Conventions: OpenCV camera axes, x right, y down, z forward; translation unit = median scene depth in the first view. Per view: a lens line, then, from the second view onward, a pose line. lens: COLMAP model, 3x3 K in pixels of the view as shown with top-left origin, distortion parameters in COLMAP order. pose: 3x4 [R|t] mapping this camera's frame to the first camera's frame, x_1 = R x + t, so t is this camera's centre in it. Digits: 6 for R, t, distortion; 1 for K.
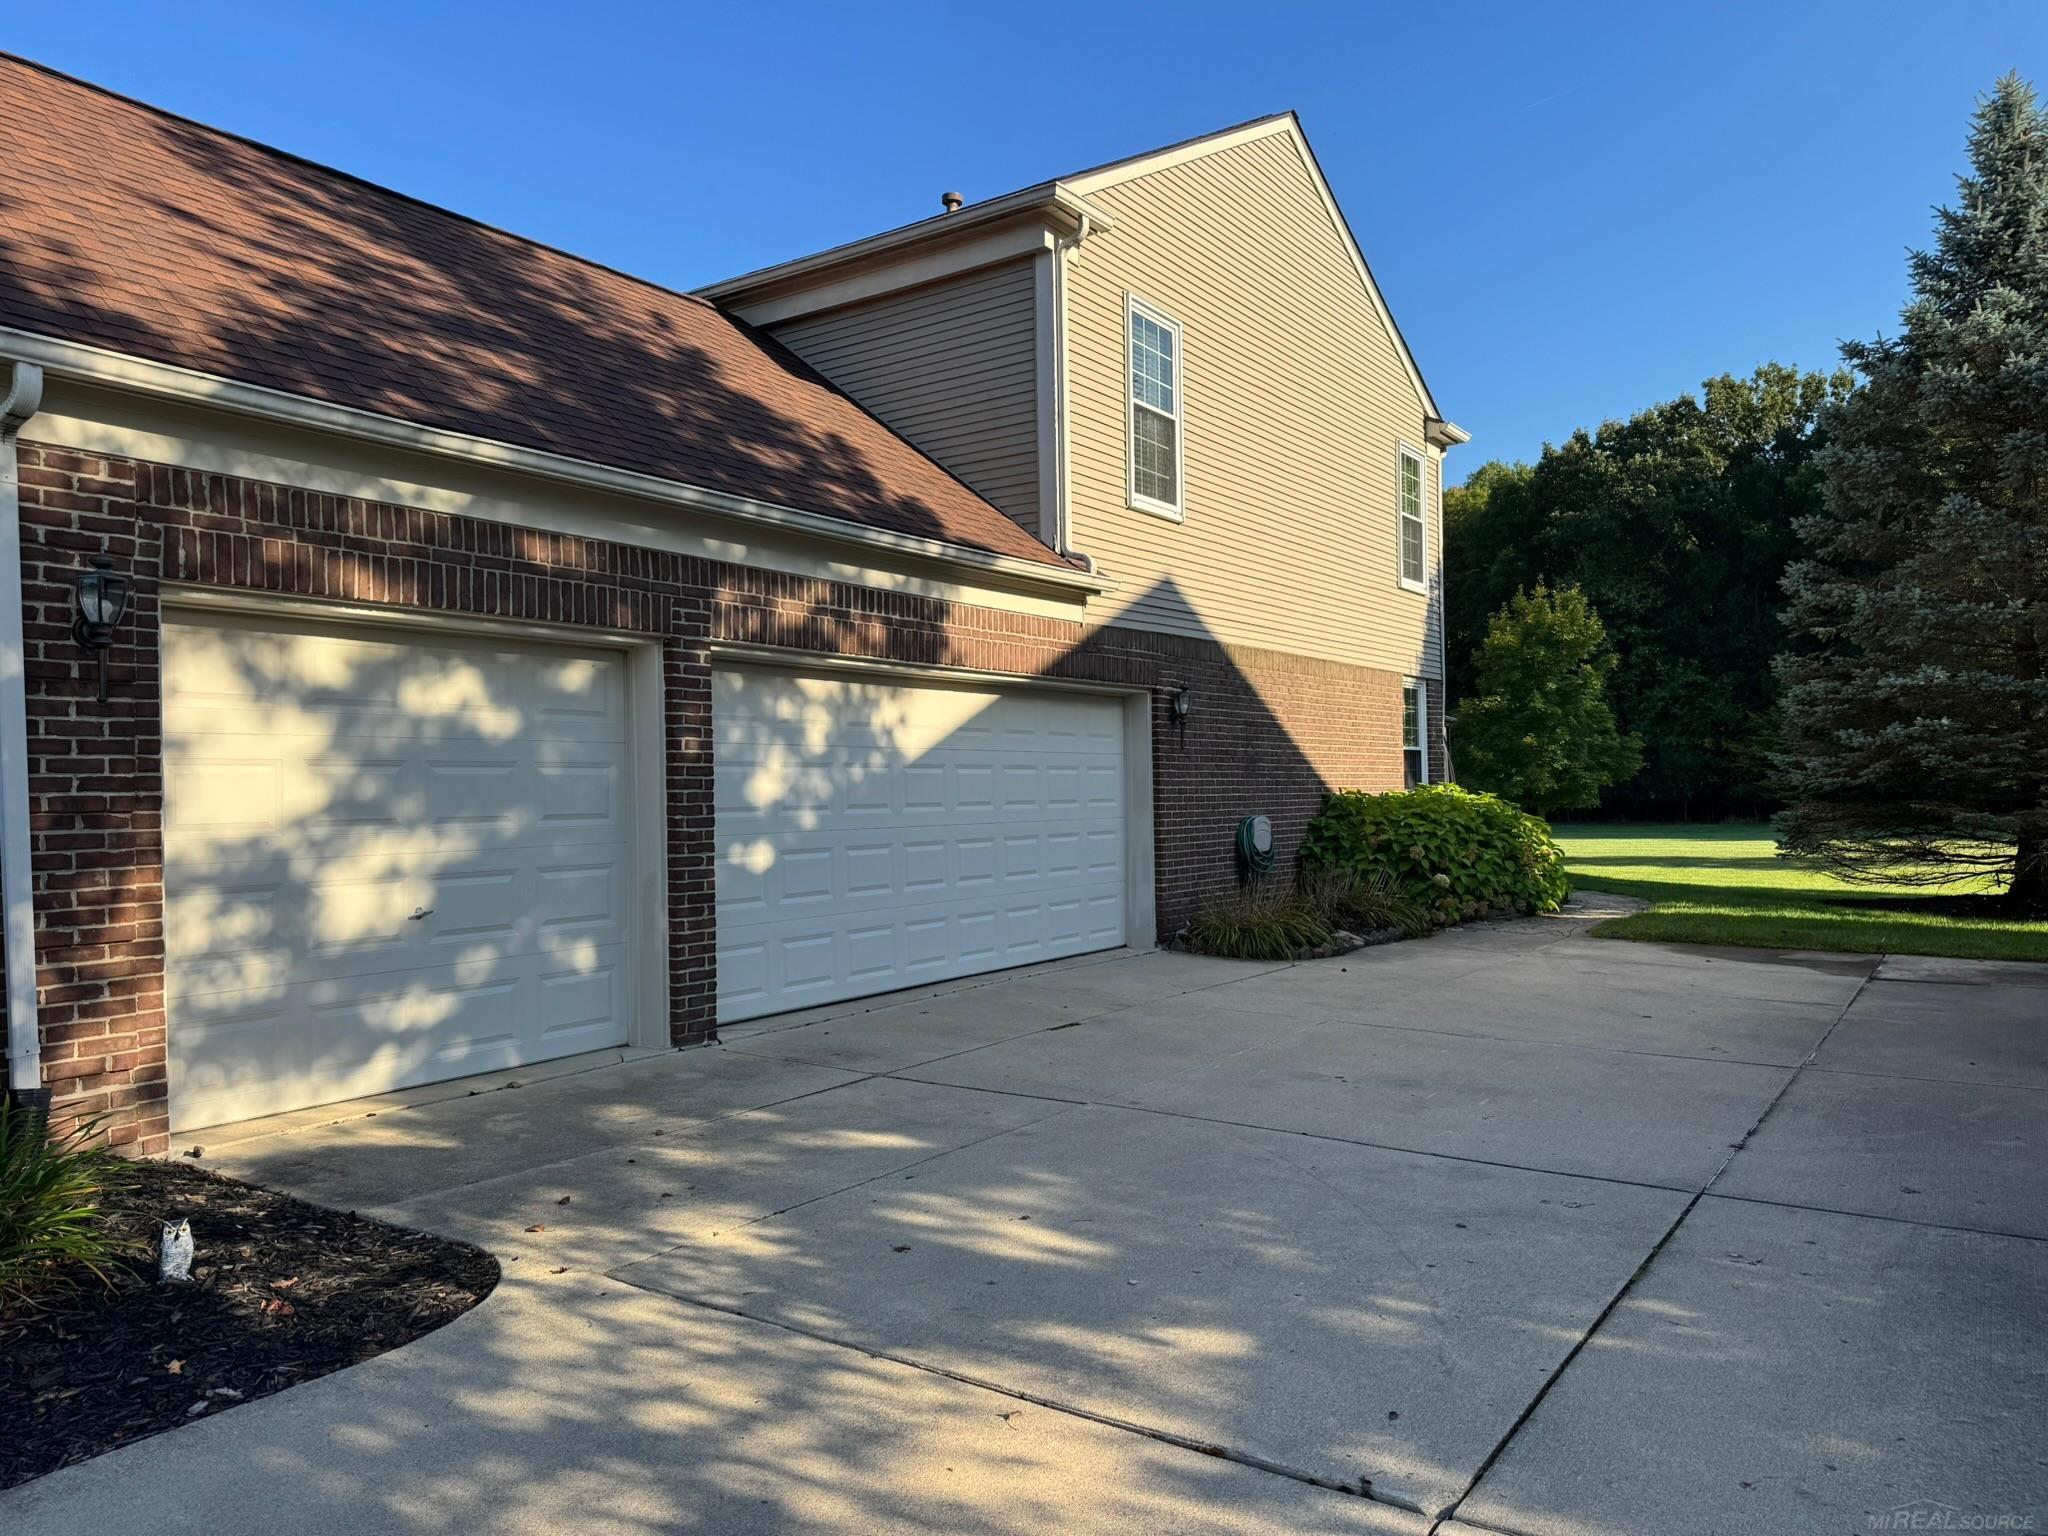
lens RADIAL K [[1430.2, 0, 1024.0], [0, 1430.2, 768.0], [0, 0, 1]] dist [0.004124, 0.003672]
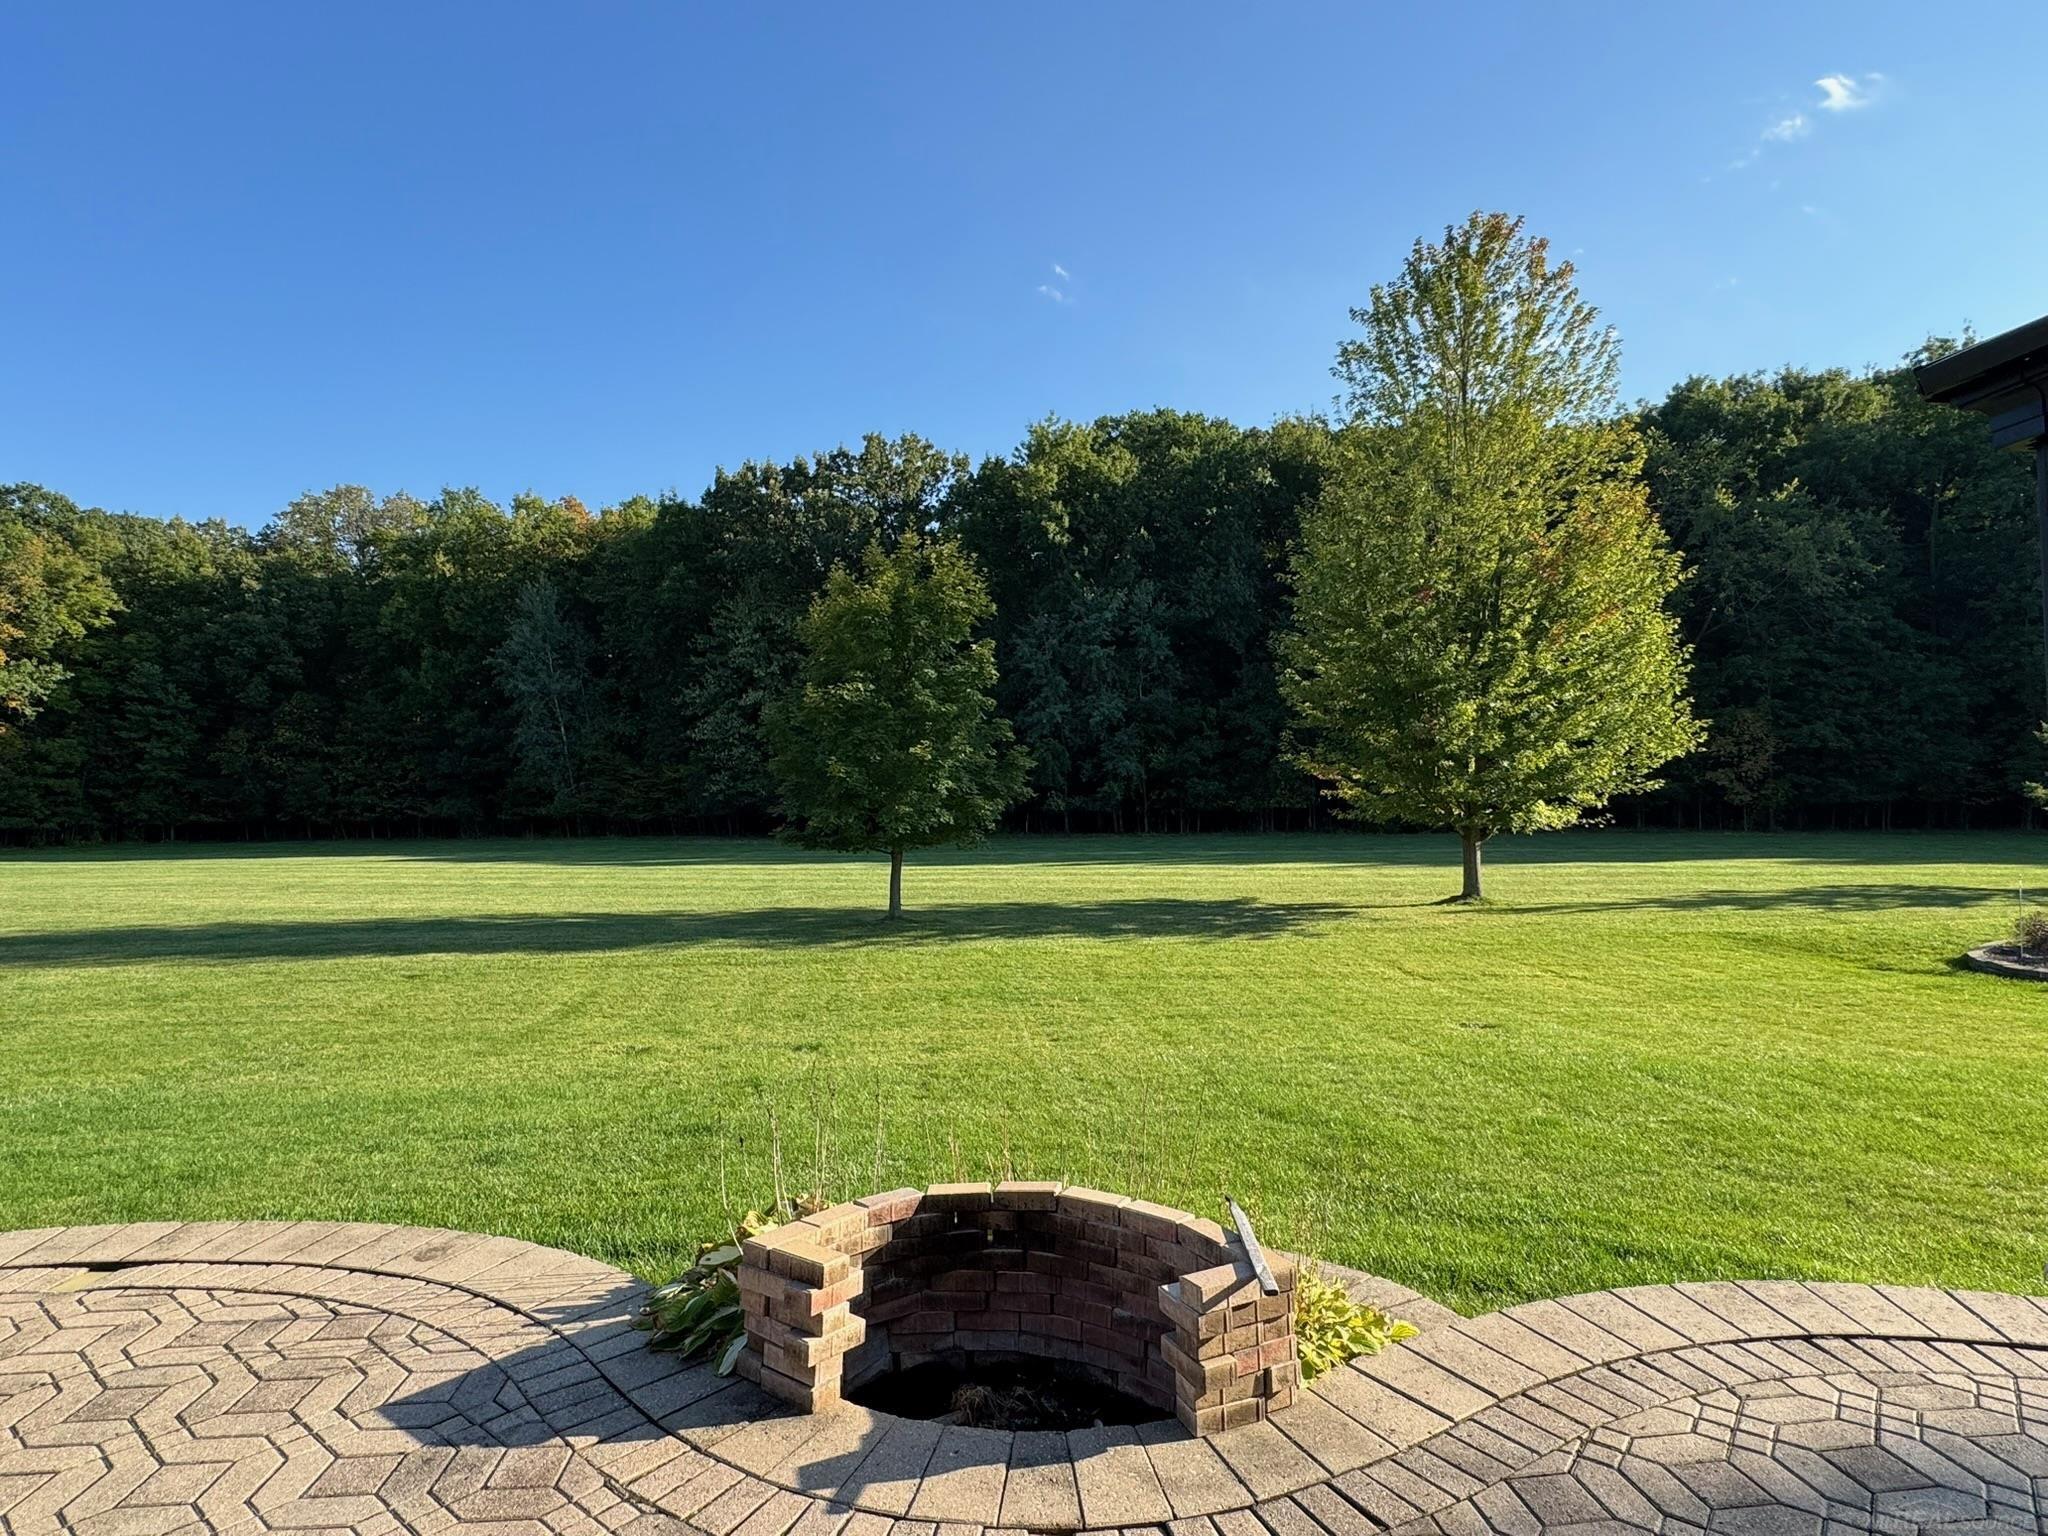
lens RADIAL K [[1093.3, 0, 1024.0], [0, 1093.3, 768.0], [0, 0, 1]] dist [-0.001187, -0.000402]
pose [[0.764034, 0.025410, 0.644676, 0.034821], [-0.017978, 0.999675, -0.018096, -0.001737], [-0.644926, 0.002236, 0.764242, 0.281807]]
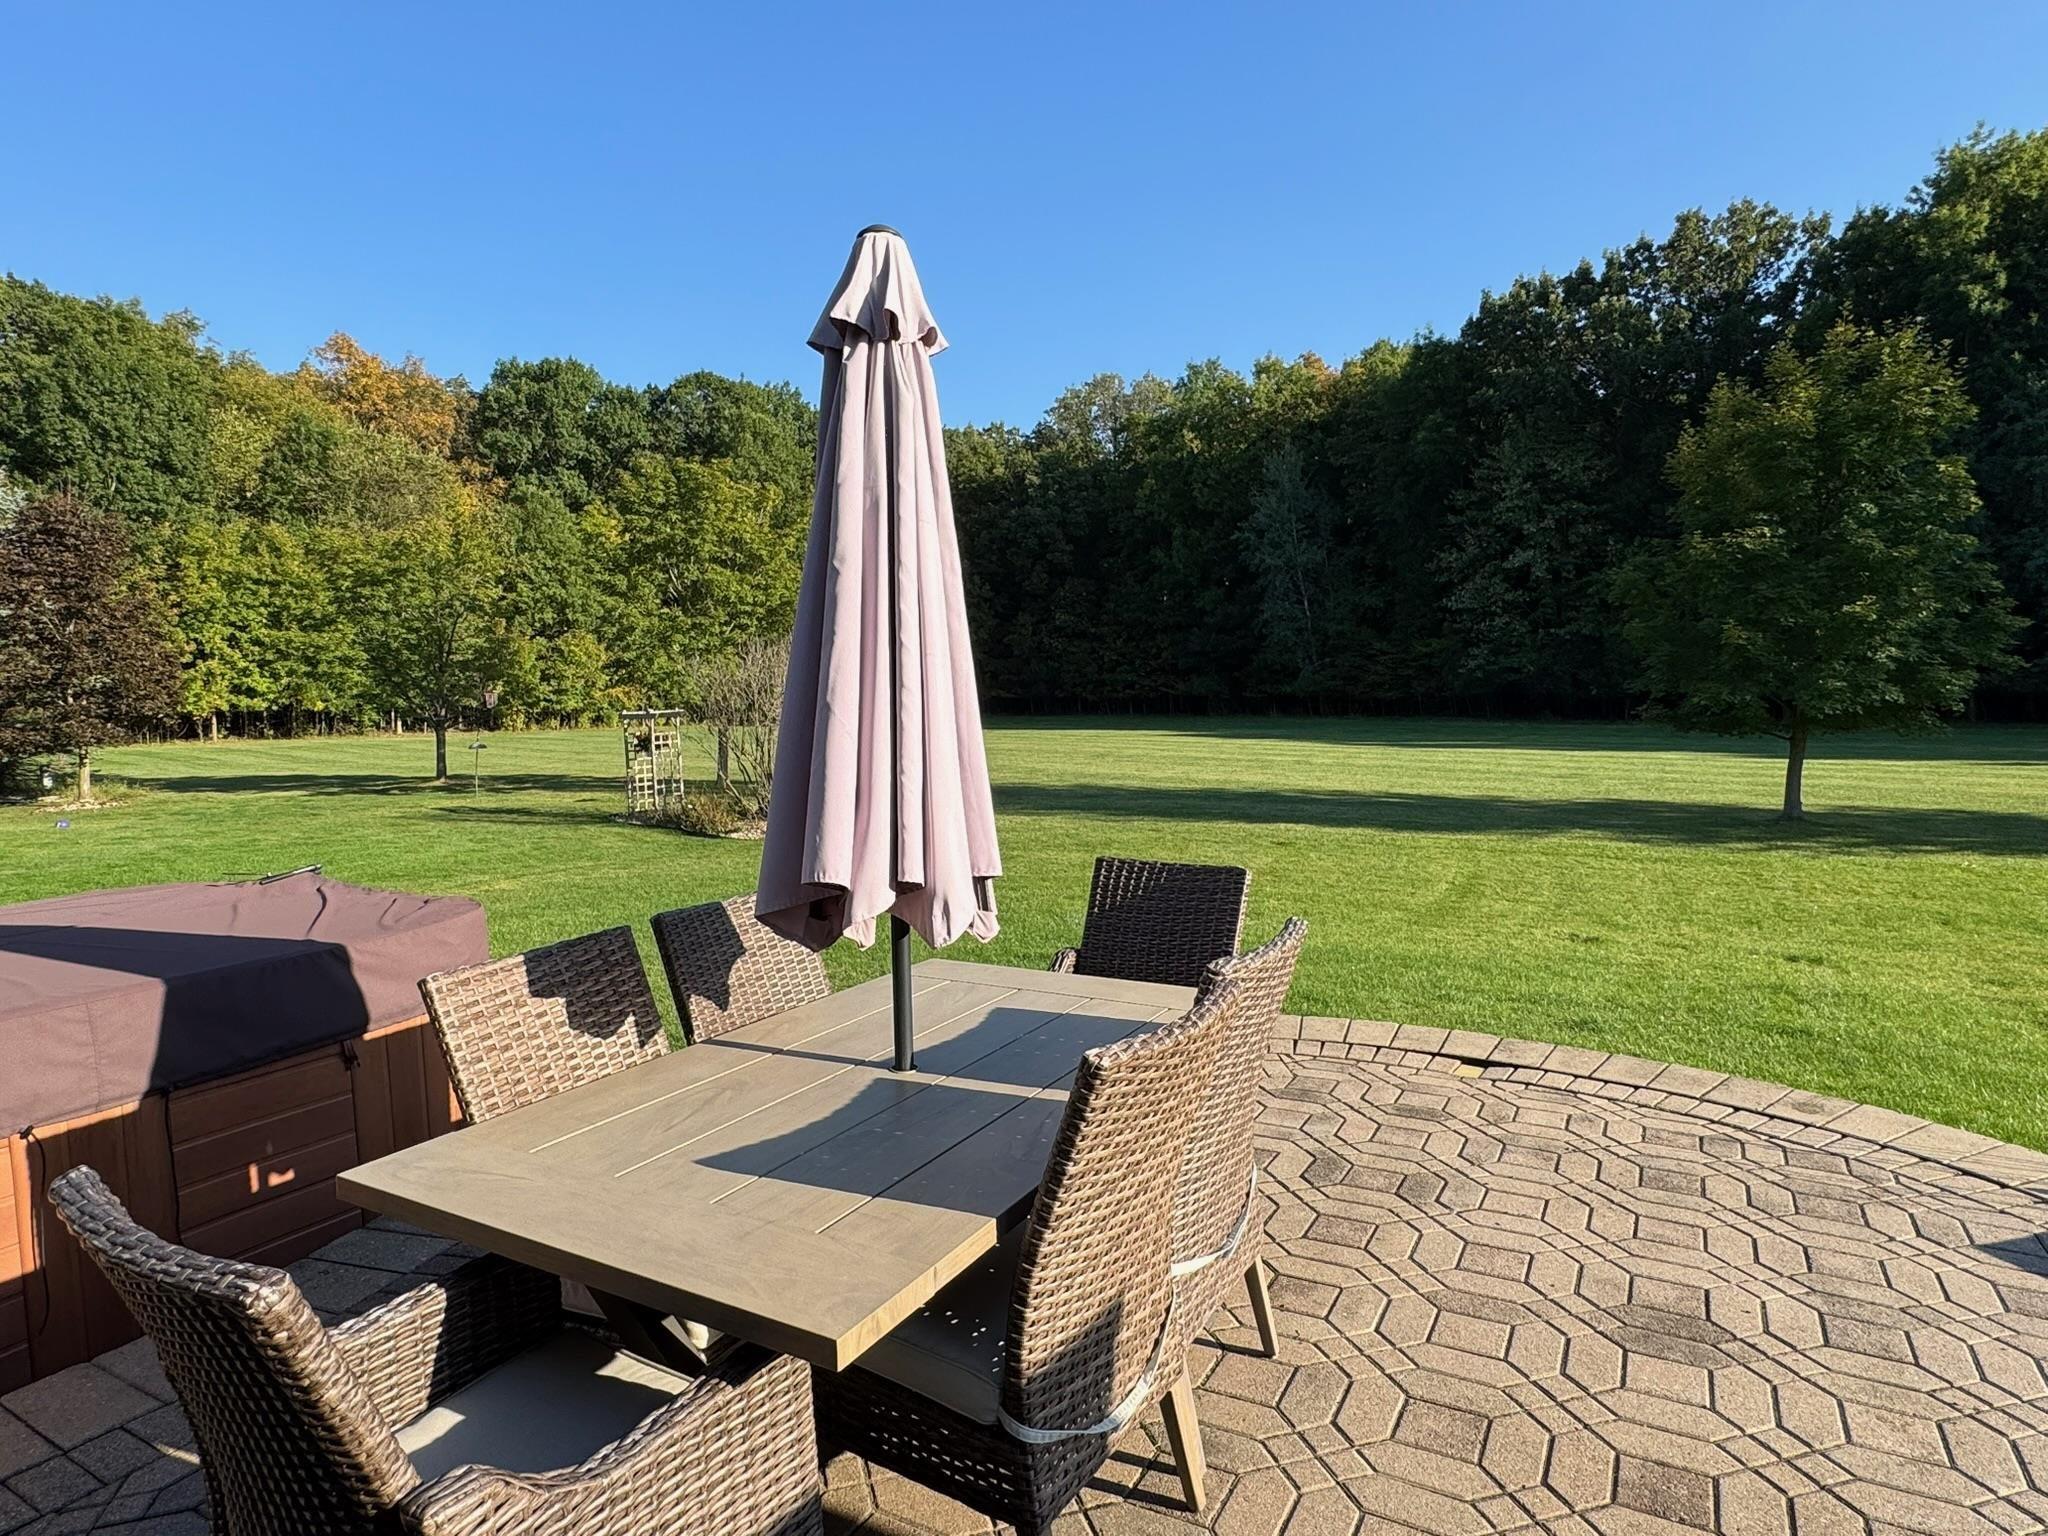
lens RADIAL K [[1199.5, 0, 1024.0], [0, 1199.5, 768.0], [0, 0, 1]] dist [-0.004778, 0.001438]
pose [[0.994973, -0.001363, 0.100137, 0.006918], [-0.008029, 0.995603, 0.093328, -0.000200], [-0.099824, -0.093663, 0.990587, 0.288347]]
